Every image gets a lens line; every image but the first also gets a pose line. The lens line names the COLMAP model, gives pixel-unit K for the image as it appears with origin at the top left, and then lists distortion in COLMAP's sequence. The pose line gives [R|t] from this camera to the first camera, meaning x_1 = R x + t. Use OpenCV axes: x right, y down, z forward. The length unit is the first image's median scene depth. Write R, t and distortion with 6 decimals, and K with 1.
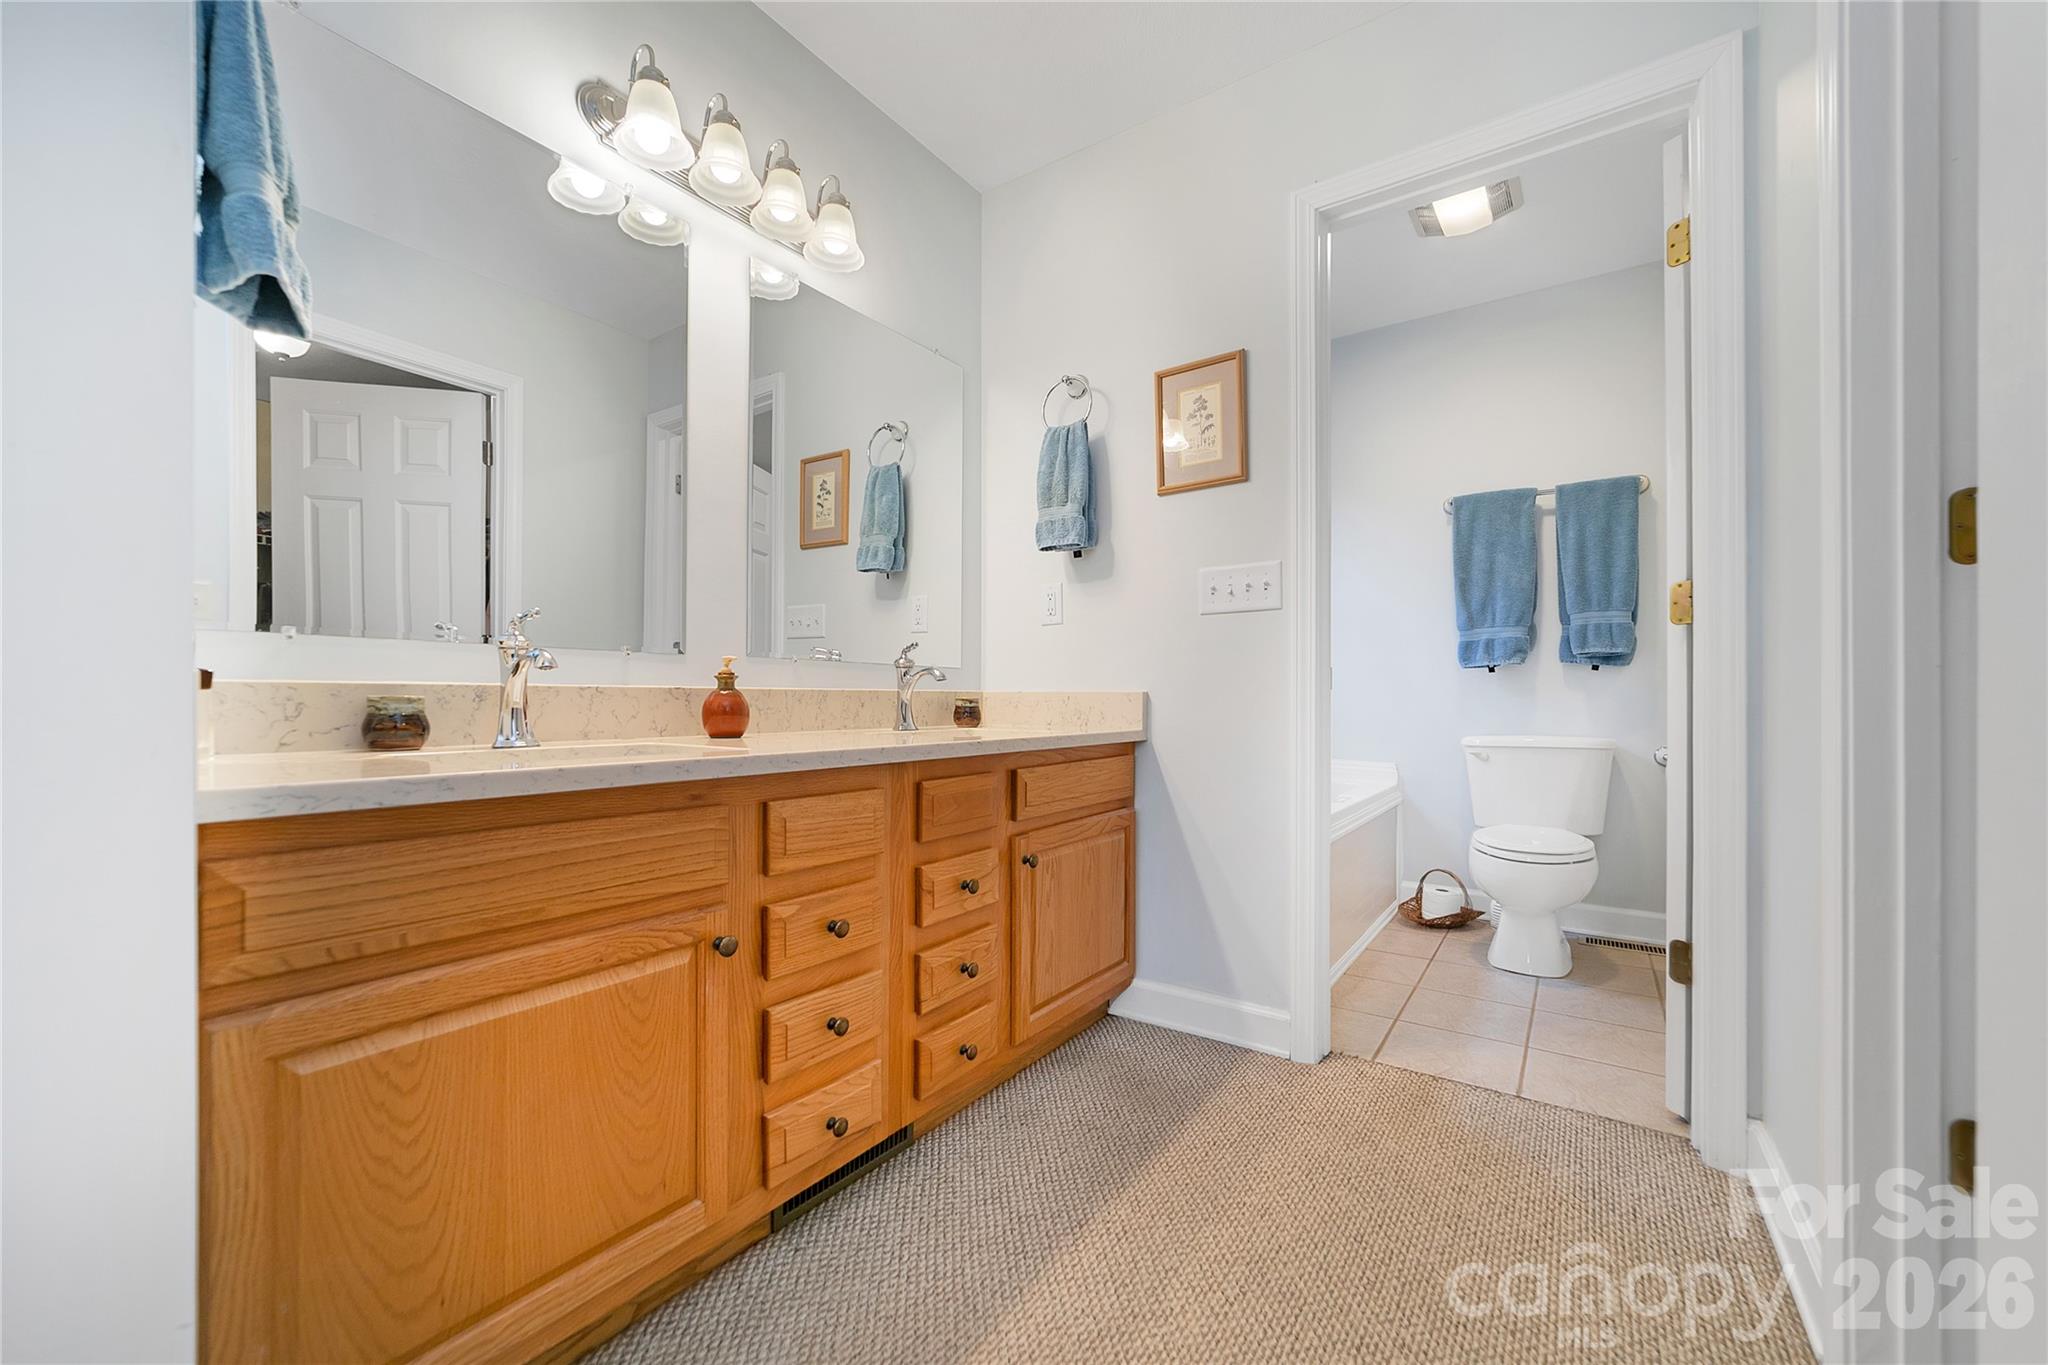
lens RADIAL K [[808.2, 0, 1029.7], [0, 808.2, 708.5], [0, 0, 1]] dist [-0.017611, 0.000290]
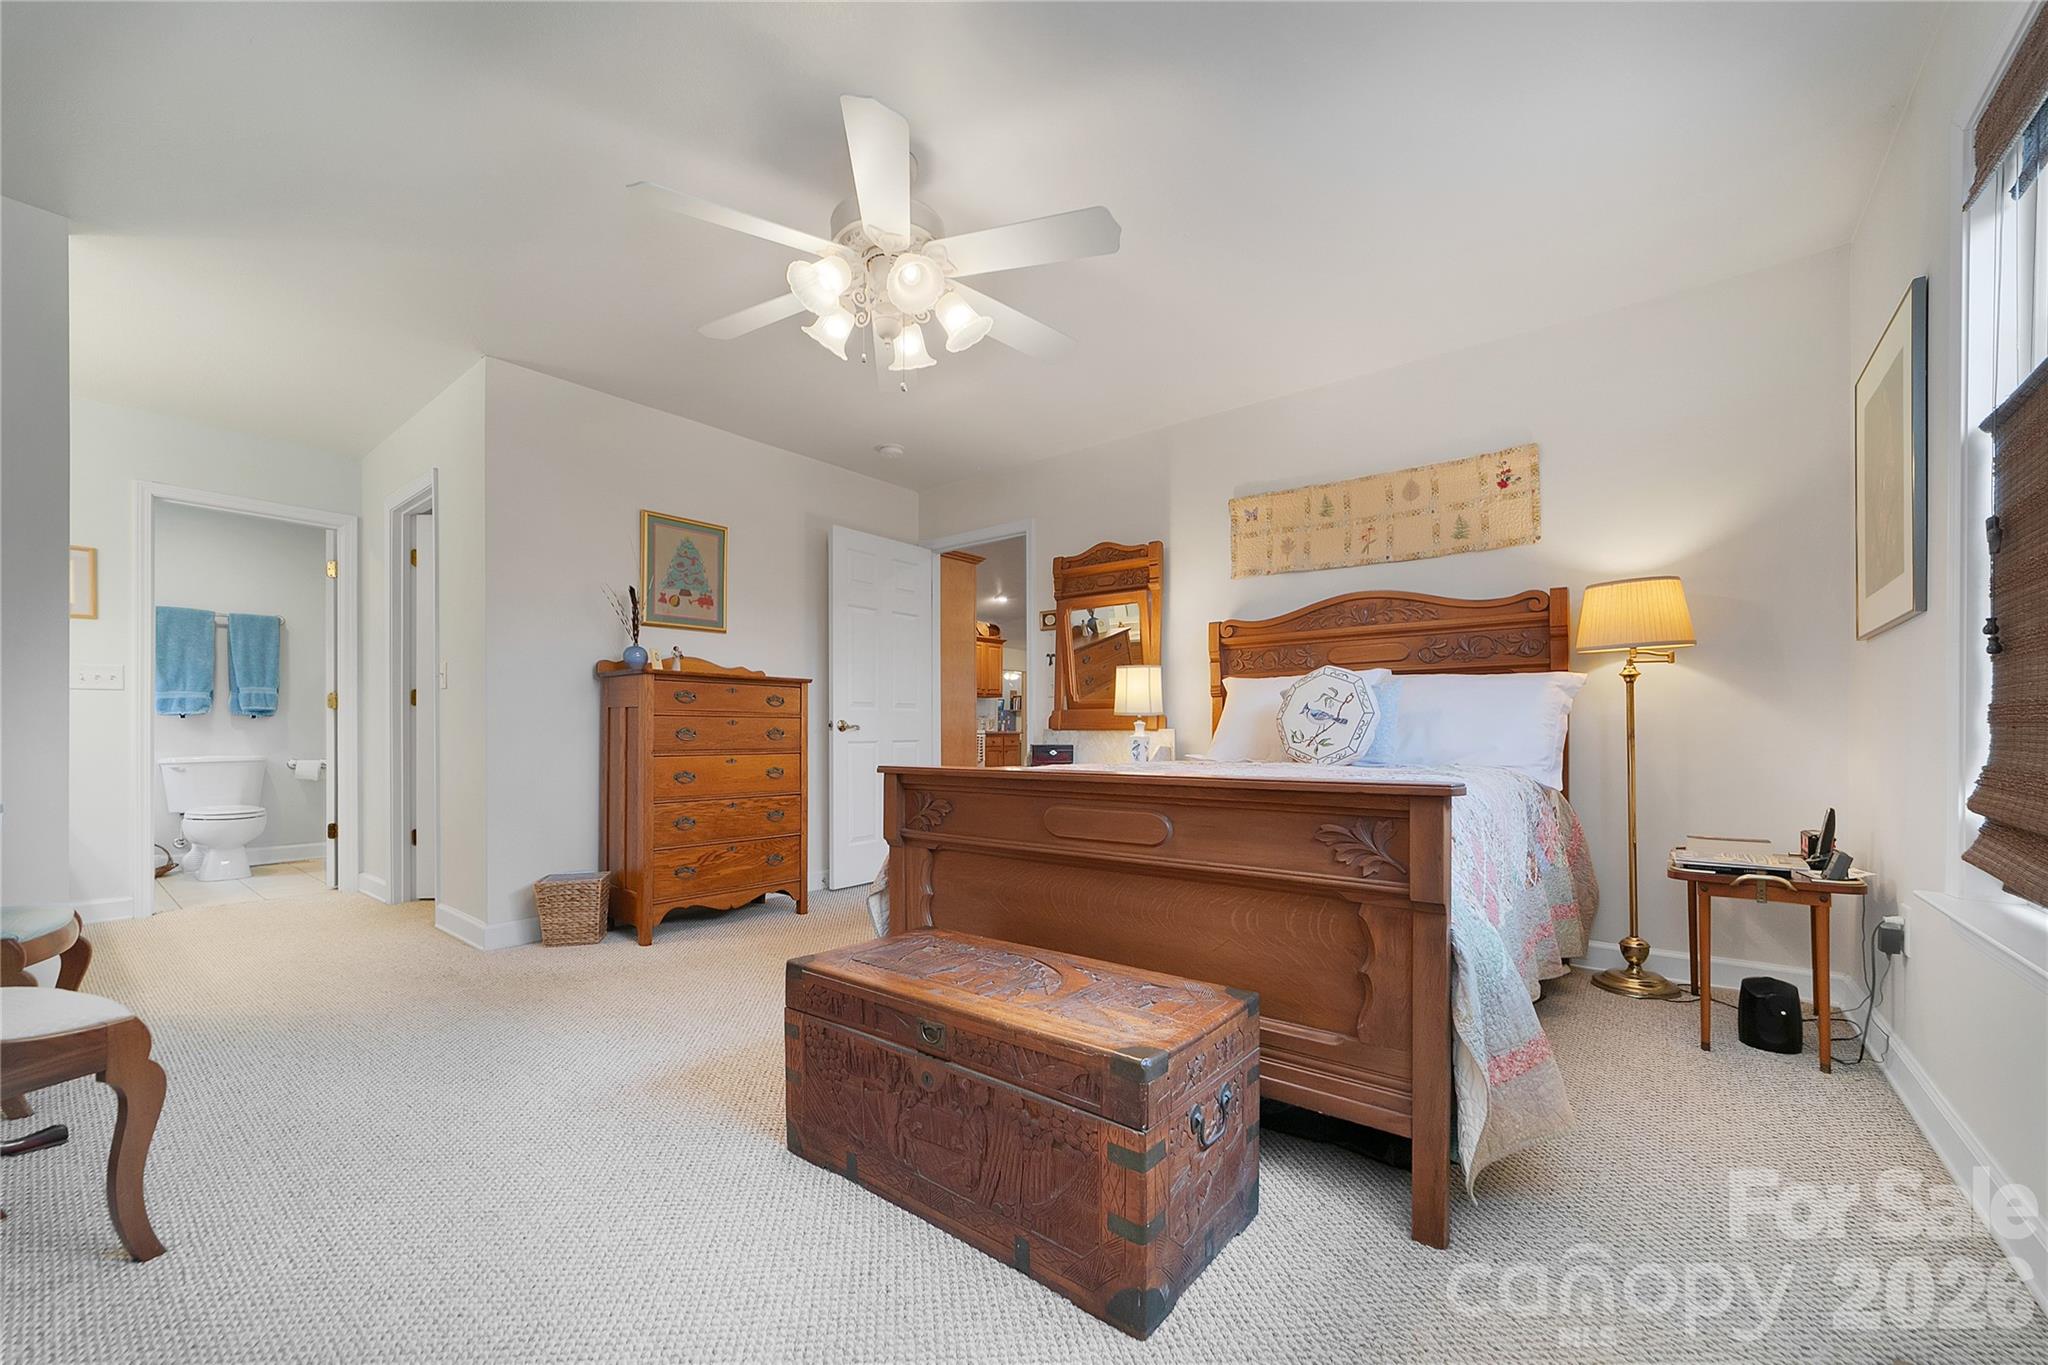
lens RADIAL K [[791.1, 0, 1022.9], [0, 791.1, 737.7], [0, 0, 1]] dist [-0.000305, 0.000111]
pose [[0.076254, -0.002204, 0.997086, -0.918309], [0.009021, 0.999958, 0.001520, 0.007881], [-0.997048, 0.008879, 0.076270, -0.844843]]
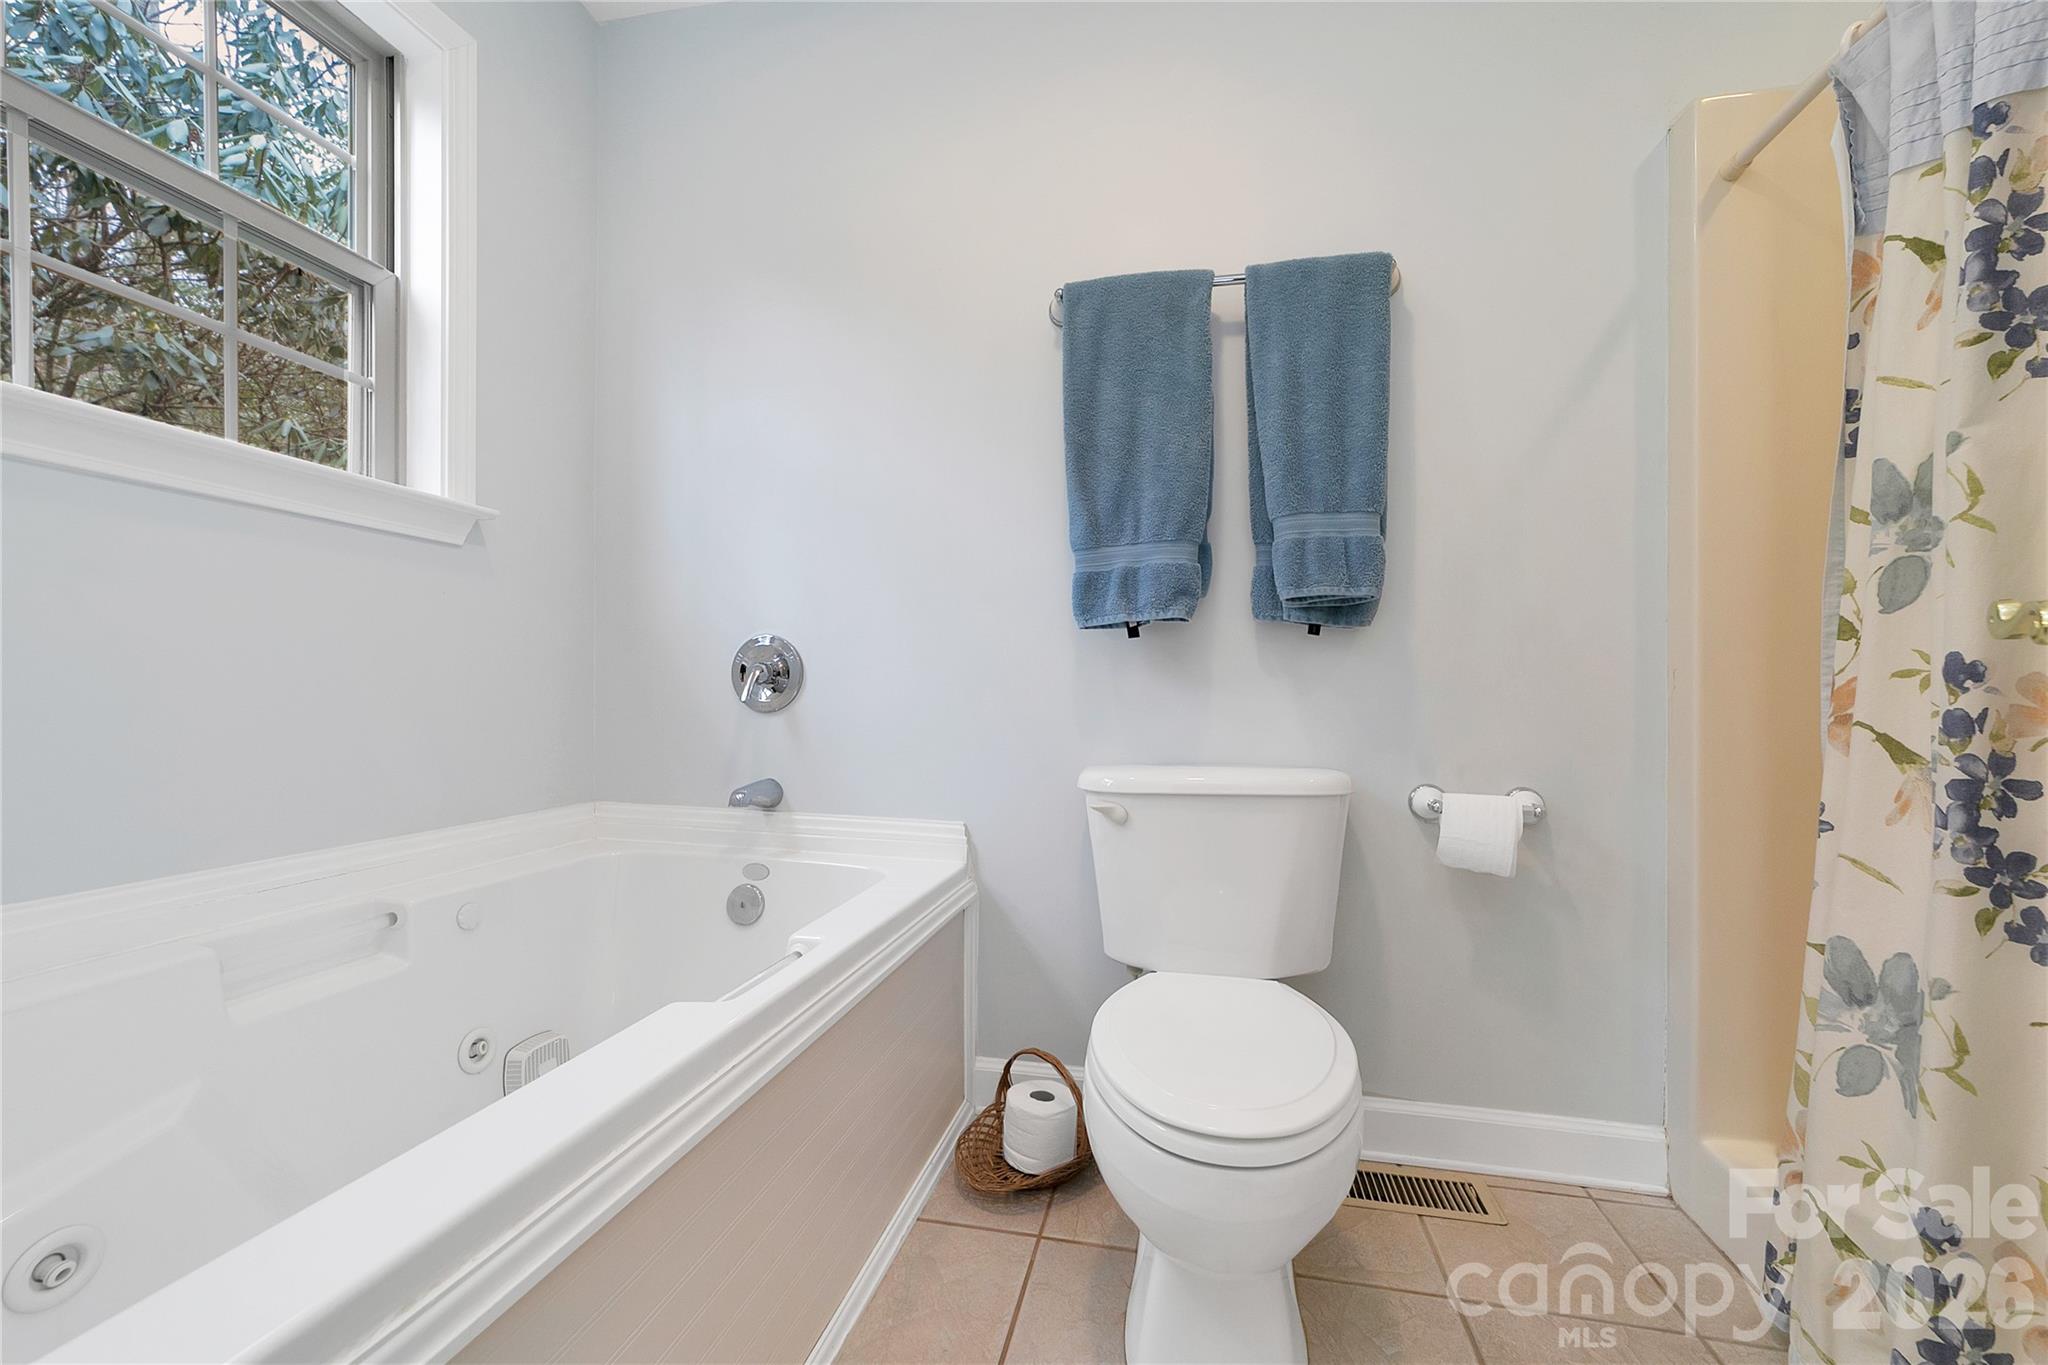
lens RADIAL K [[786.5, 0, 1025.9], [0, 786.5, 705.9], [0, 0, 1]] dist [-0.002431, 0.000259]
pose [[0.924045, 0.003014, 0.382271, 0.336188], [0.002251, 0.999909, -0.013326, 0.003290], [-0.382277, 0.013174, 0.923954, 0.591439]]
